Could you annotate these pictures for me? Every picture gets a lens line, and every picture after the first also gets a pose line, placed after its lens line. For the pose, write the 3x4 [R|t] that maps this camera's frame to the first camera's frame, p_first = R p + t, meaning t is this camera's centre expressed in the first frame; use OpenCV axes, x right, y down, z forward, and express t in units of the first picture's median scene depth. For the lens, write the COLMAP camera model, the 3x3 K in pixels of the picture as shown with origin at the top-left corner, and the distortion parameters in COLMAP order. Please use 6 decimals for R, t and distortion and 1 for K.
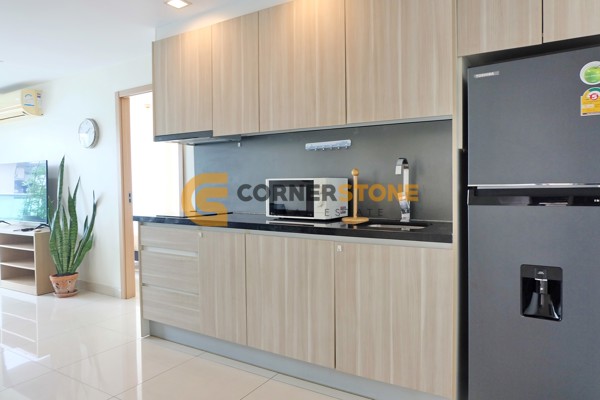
lens RADIAL K [[413.4, 0, 300.0], [0, 413.4, 196.7], [0, 0, 1]] dist [0.000432, 0.002275]
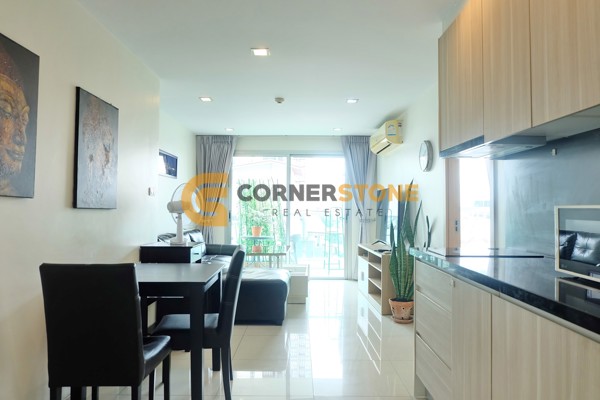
lens RADIAL K [[413.4, 0, 300.0], [0, 413.4, 196.7], [0, 0, 1]] dist [0.000432, 0.002275]
pose [[0.536687, -0.010540, -0.843716, 0.141298], [-0.037678, 0.998625, -0.036443, -0.013704], [0.842940, 0.051348, 0.535552, 0.256162]]
